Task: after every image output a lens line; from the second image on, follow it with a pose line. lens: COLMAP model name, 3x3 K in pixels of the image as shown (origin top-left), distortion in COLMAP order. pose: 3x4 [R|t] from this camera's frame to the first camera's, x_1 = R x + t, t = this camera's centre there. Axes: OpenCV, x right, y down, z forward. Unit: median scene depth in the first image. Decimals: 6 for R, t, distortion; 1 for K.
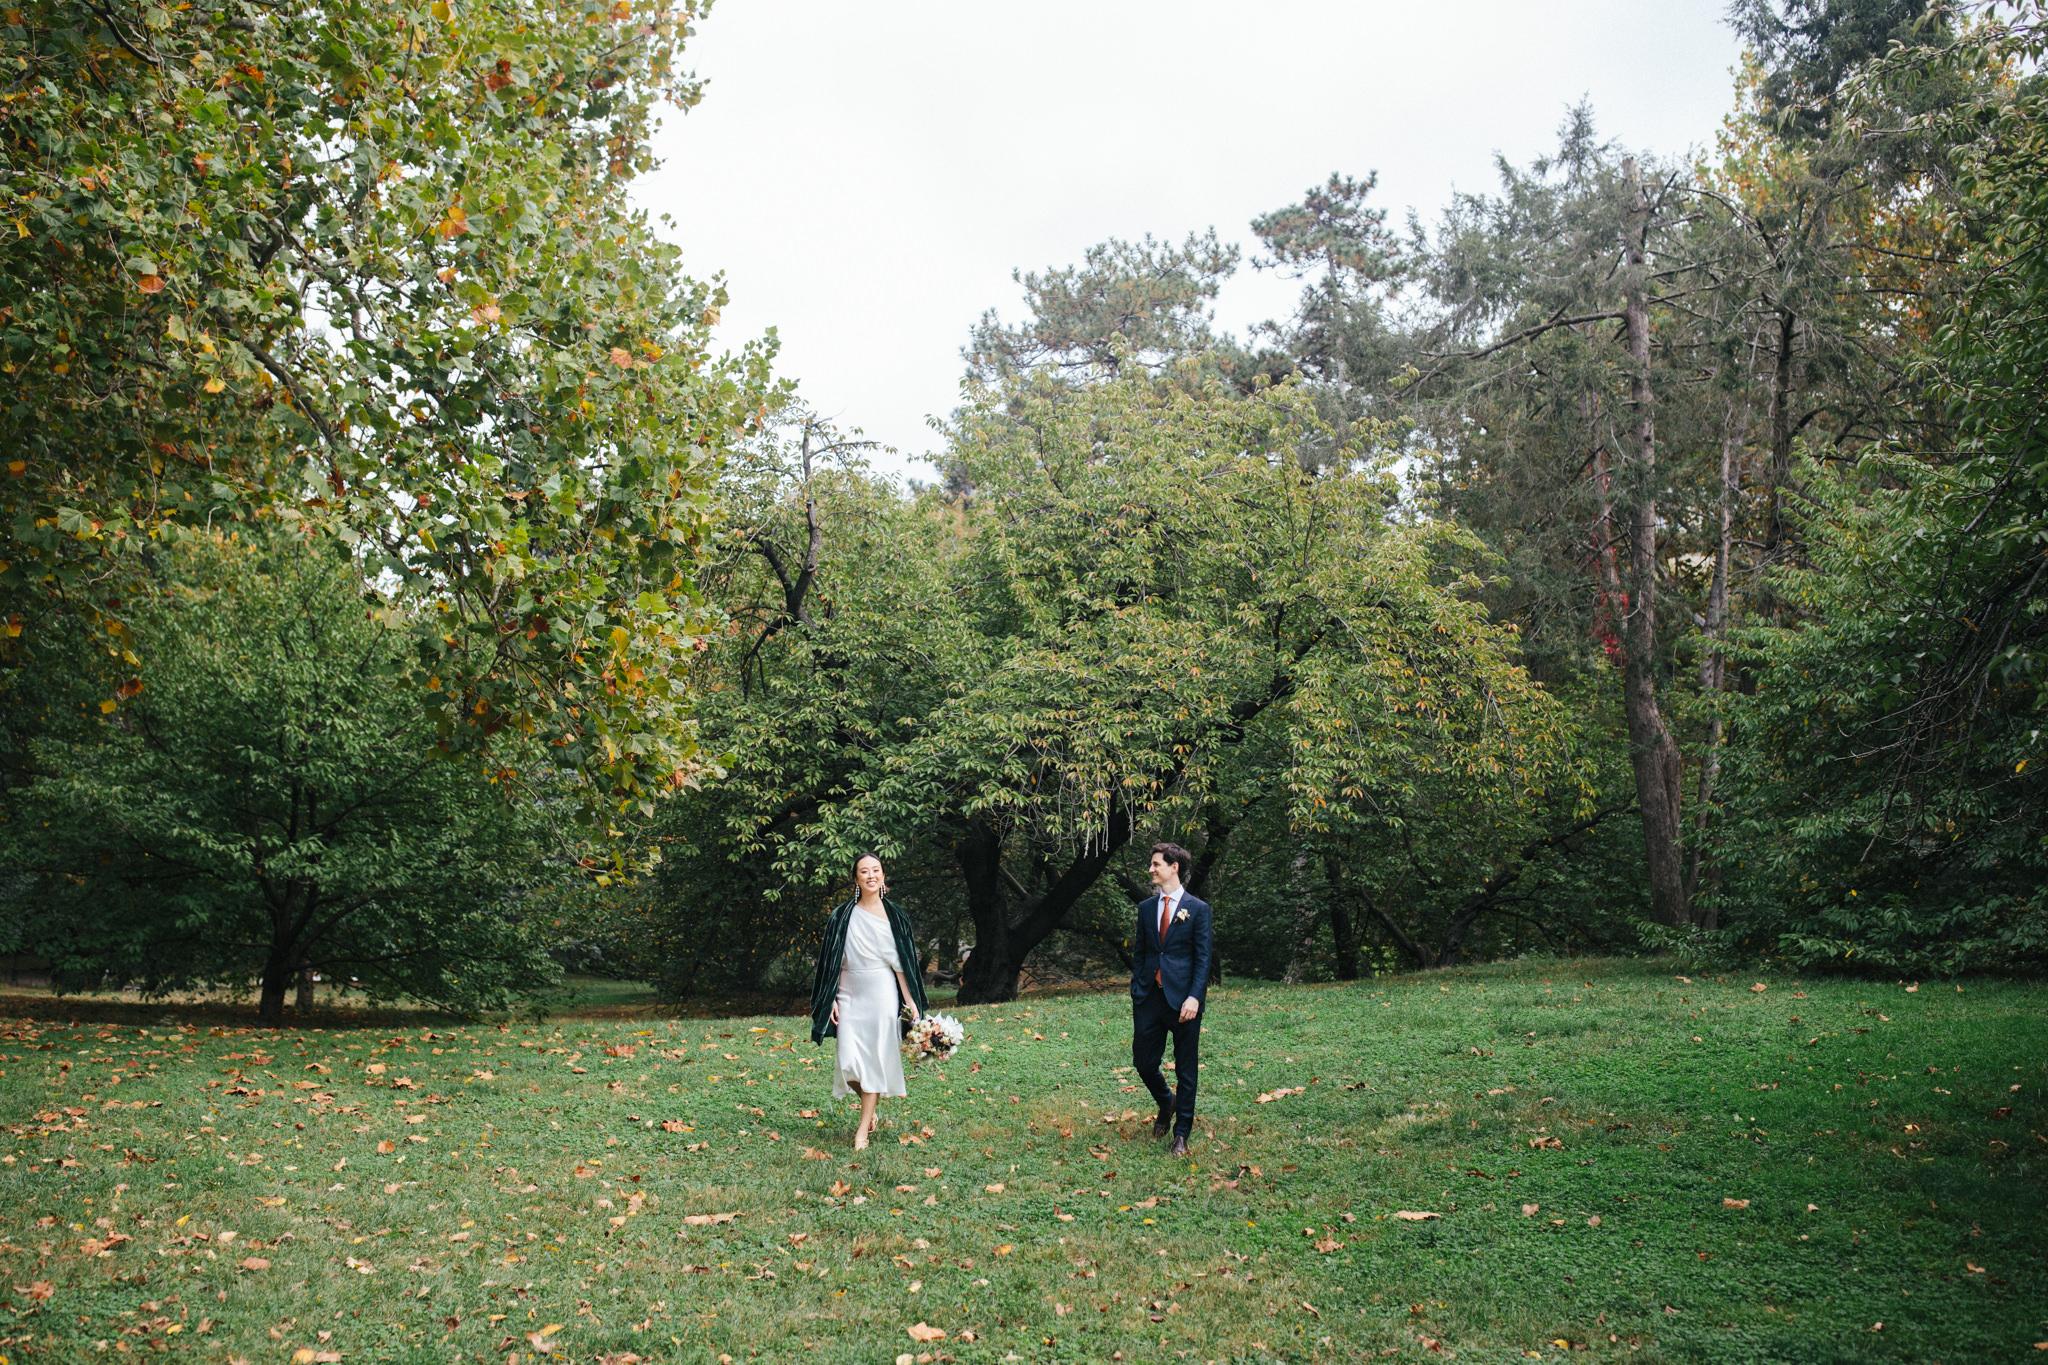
lens RADIAL K [[1962.5, 0, 1020.9], [0, 1962.5, 681.7], [0, 0, 1]] dist [0.006766, -0.036108]
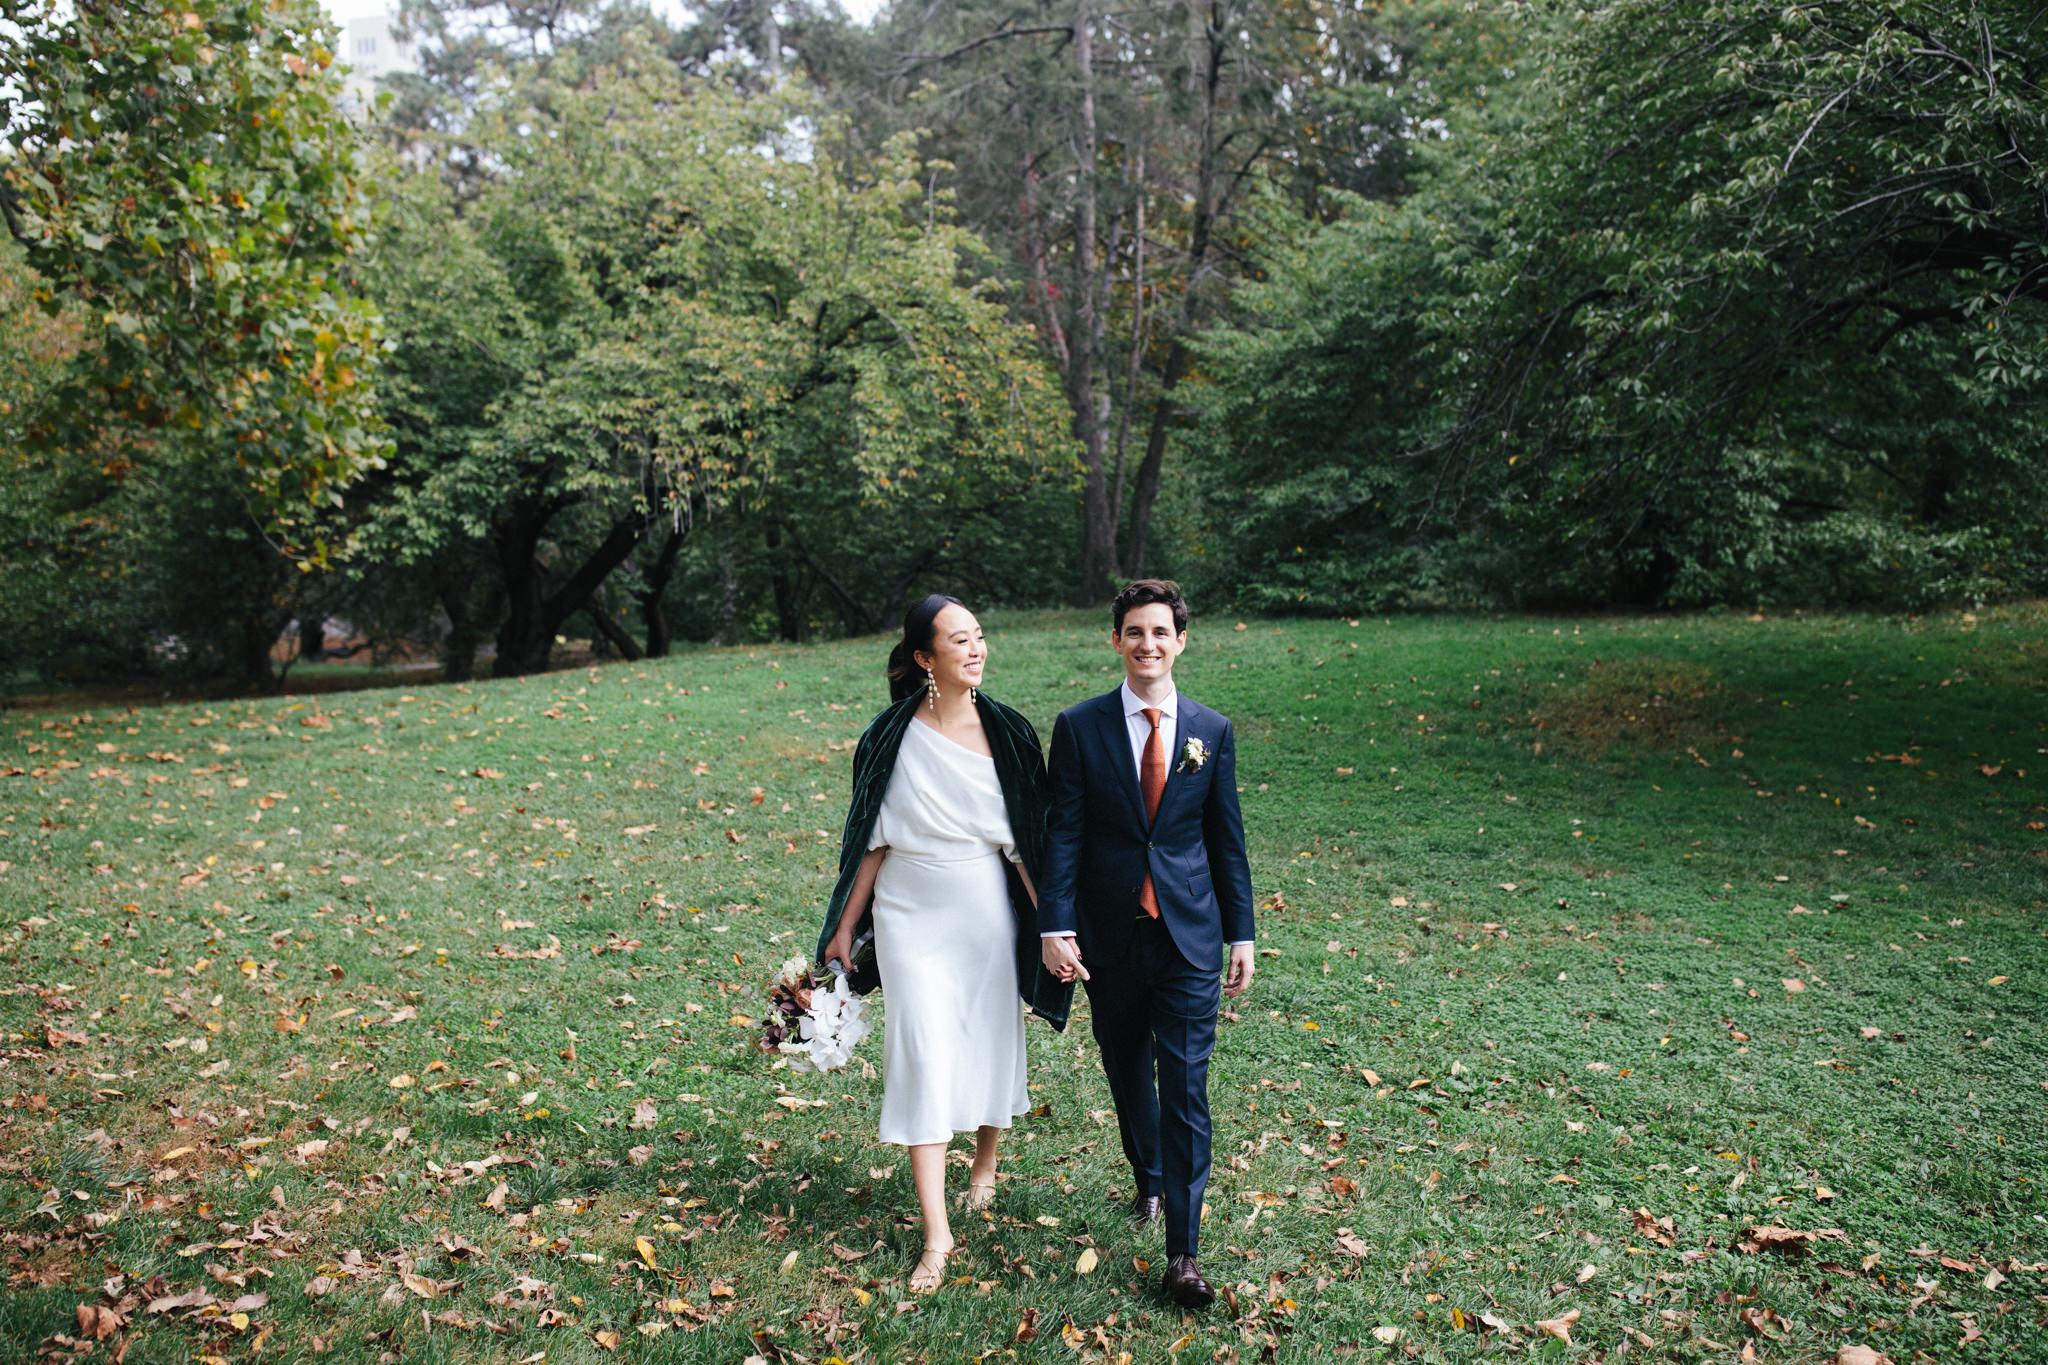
lens RADIAL K [[1962.5, 0, 1020.9], [0, 1962.5, 681.7], [0, 0, 1]] dist [0.006766, -0.036108]
pose [[0.943417, -0.044875, 0.328559, -0.145116], [-0.011497, 0.985779, 0.167652, -0.015916], [-0.331410, -0.161943, 0.929485, -0.107991]]
